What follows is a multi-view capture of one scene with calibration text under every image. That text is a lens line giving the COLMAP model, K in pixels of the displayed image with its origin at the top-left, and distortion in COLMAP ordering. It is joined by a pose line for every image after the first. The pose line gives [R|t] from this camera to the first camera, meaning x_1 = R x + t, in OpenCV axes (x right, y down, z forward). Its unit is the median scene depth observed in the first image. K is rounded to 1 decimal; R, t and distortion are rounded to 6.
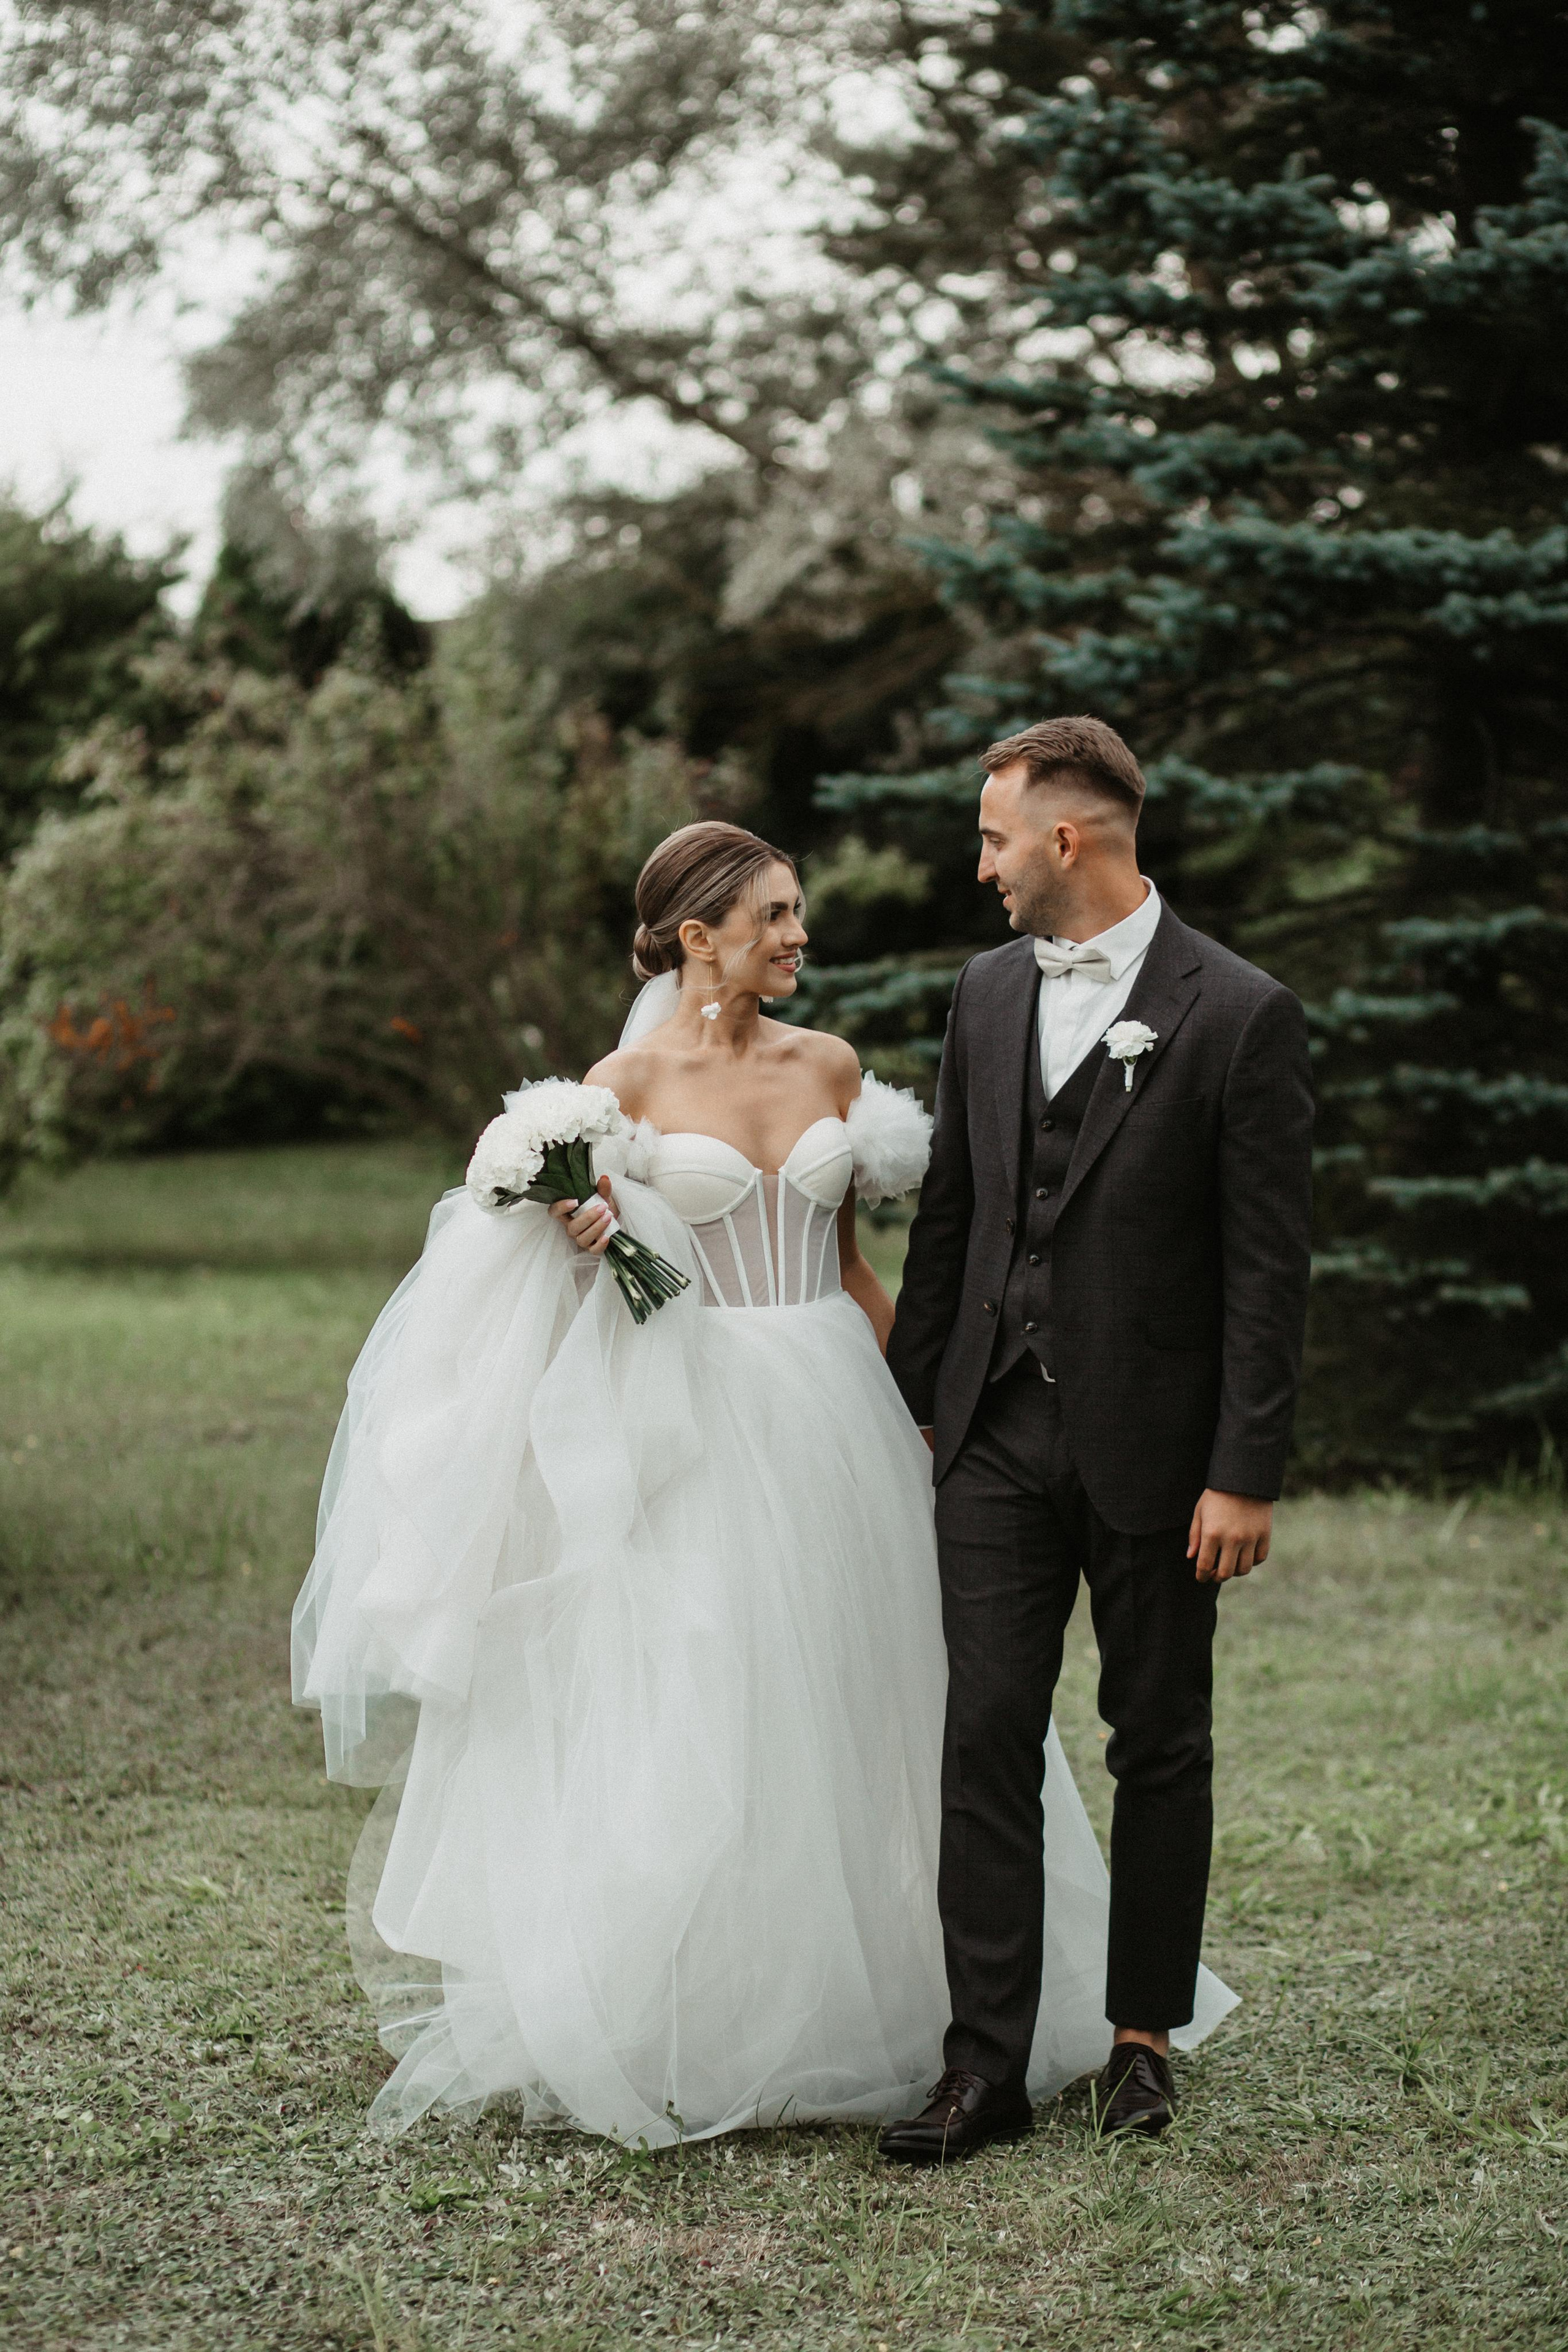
lens RADIAL K [[6348.7, 0, 778.1], [0, 6348.7, 1182.3], [0, 0, 1]] dist [-0.030385, 0.000000]
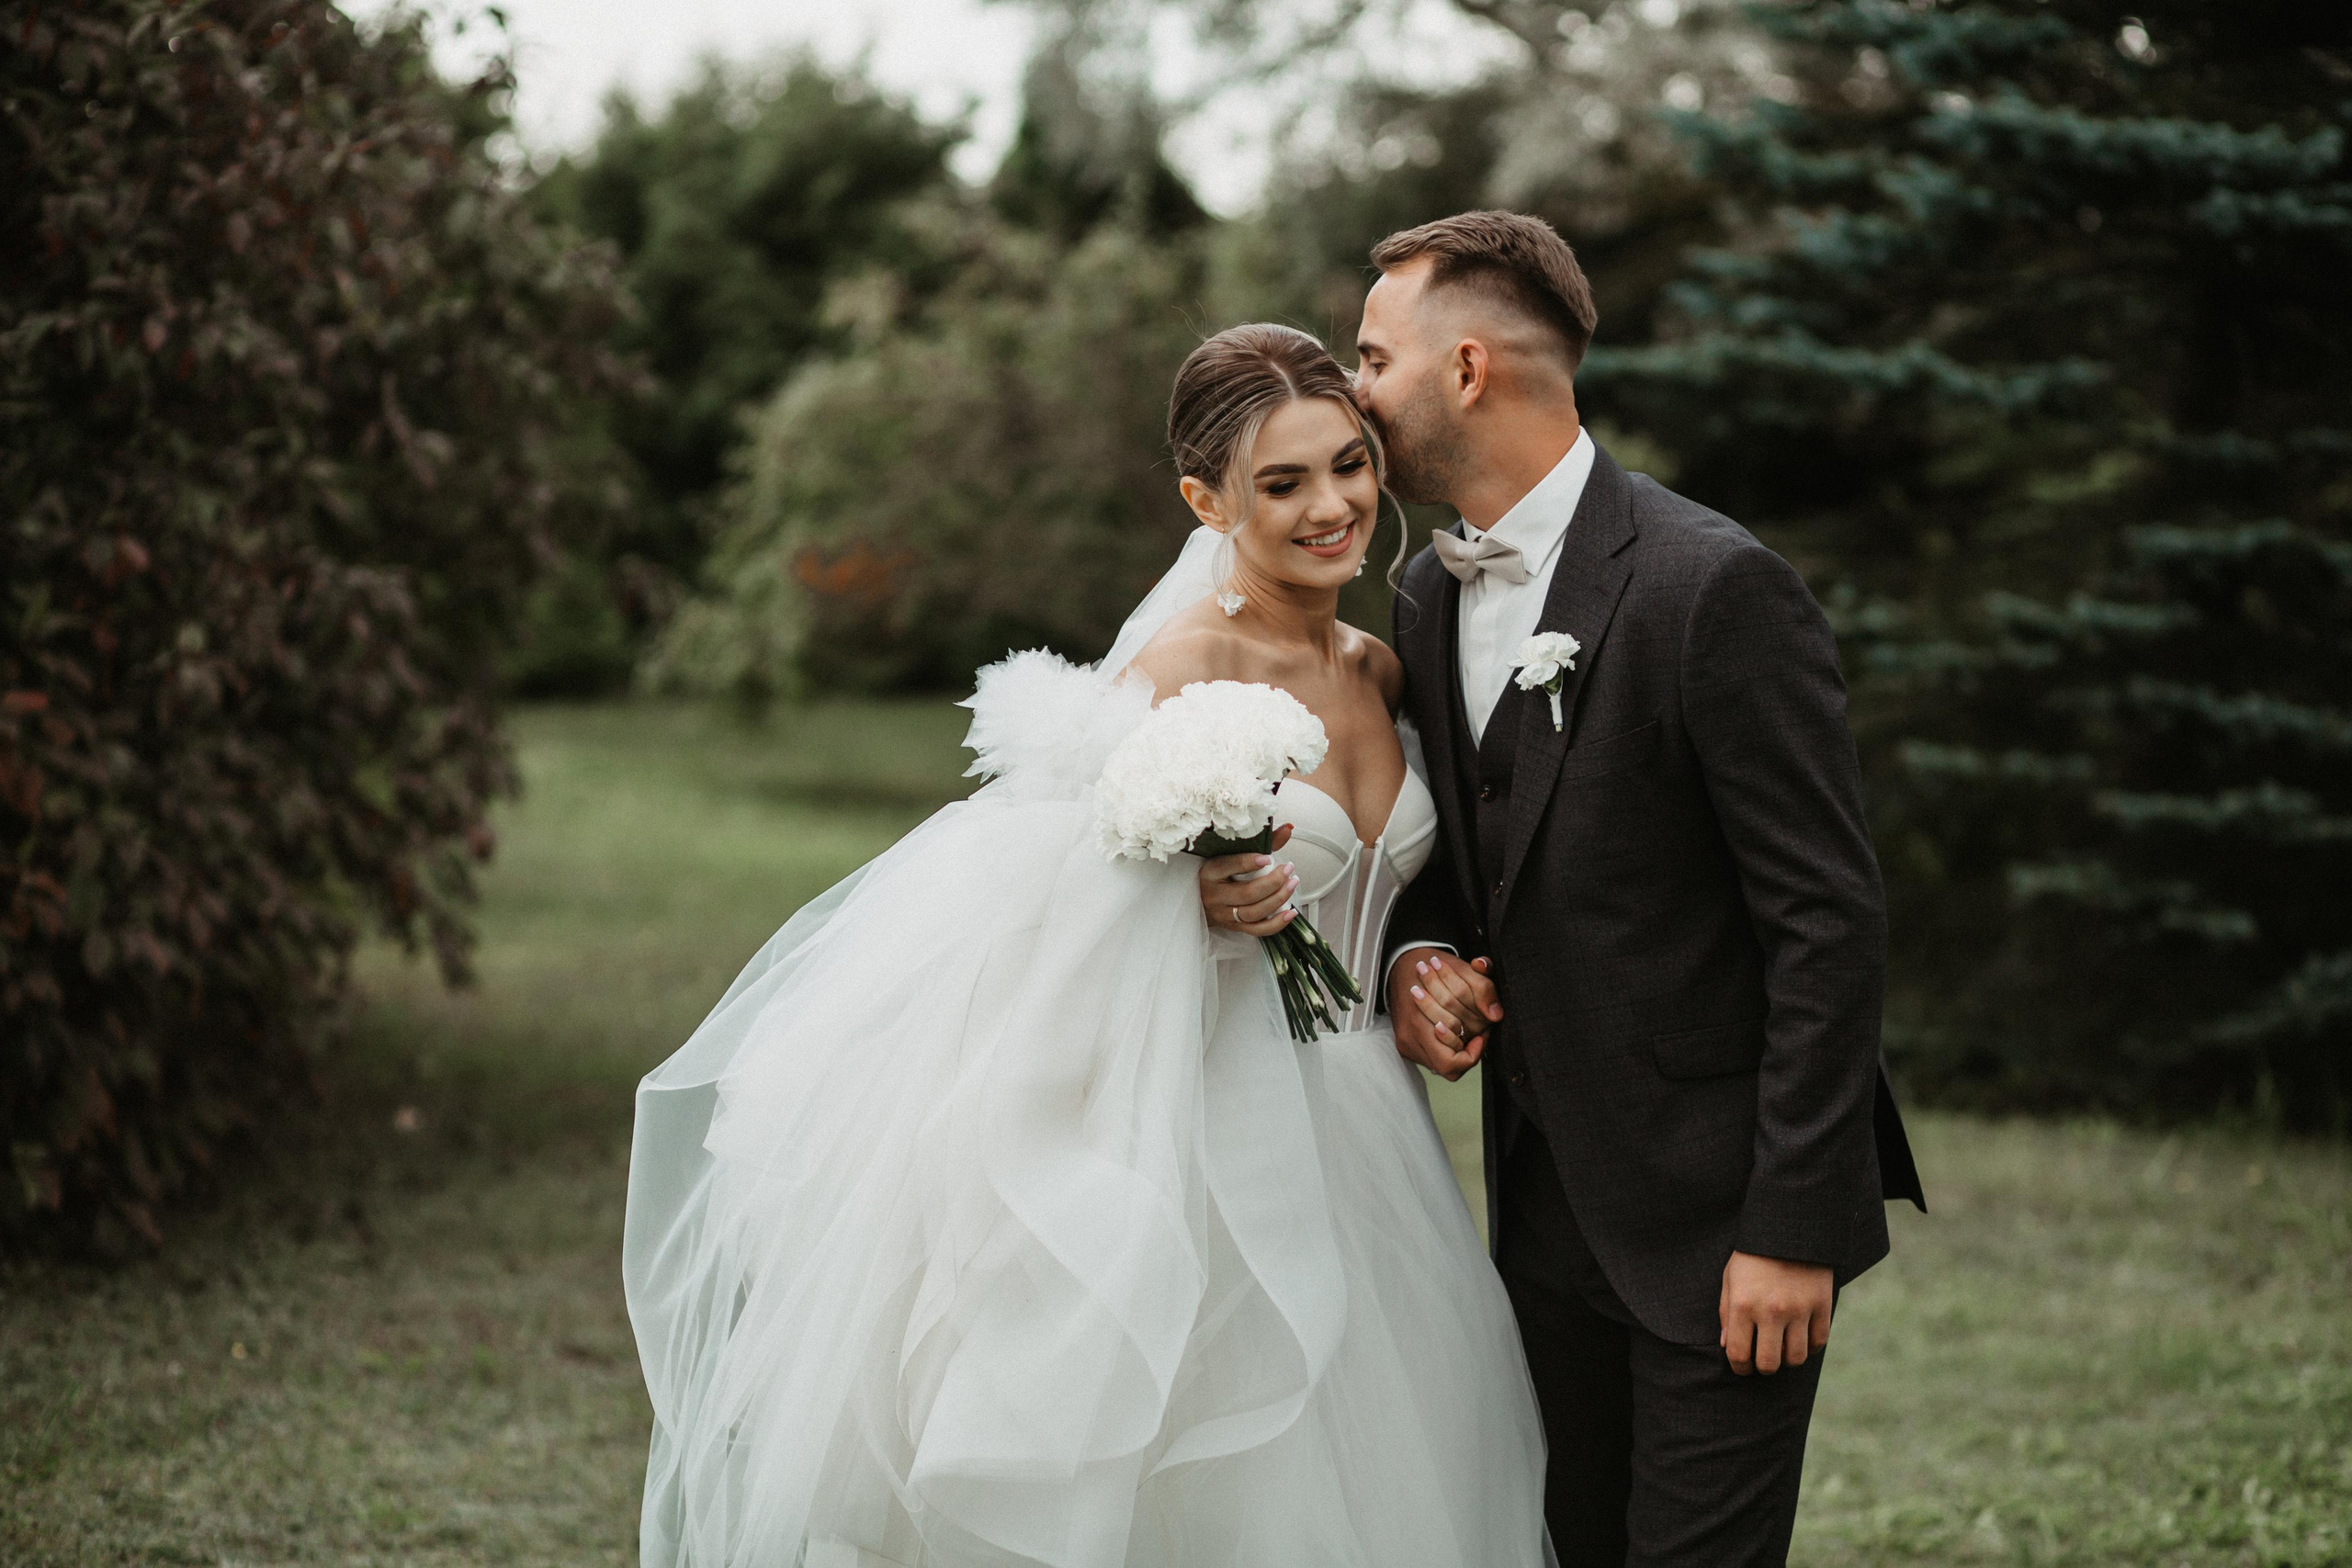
lens RADIAL K [[5770.0, 0, 1174.0], [0, 5770.0, 779.3], [0, 0, 1]] dist [-0.161390, 0.000000]
pose [[0.996159, 0.058766, -0.064908, 0.010277], [-0.058383, 0.998264, 0.007774, -0.001520], [0.065252, -0.003954, 0.997861, 0.121795]]
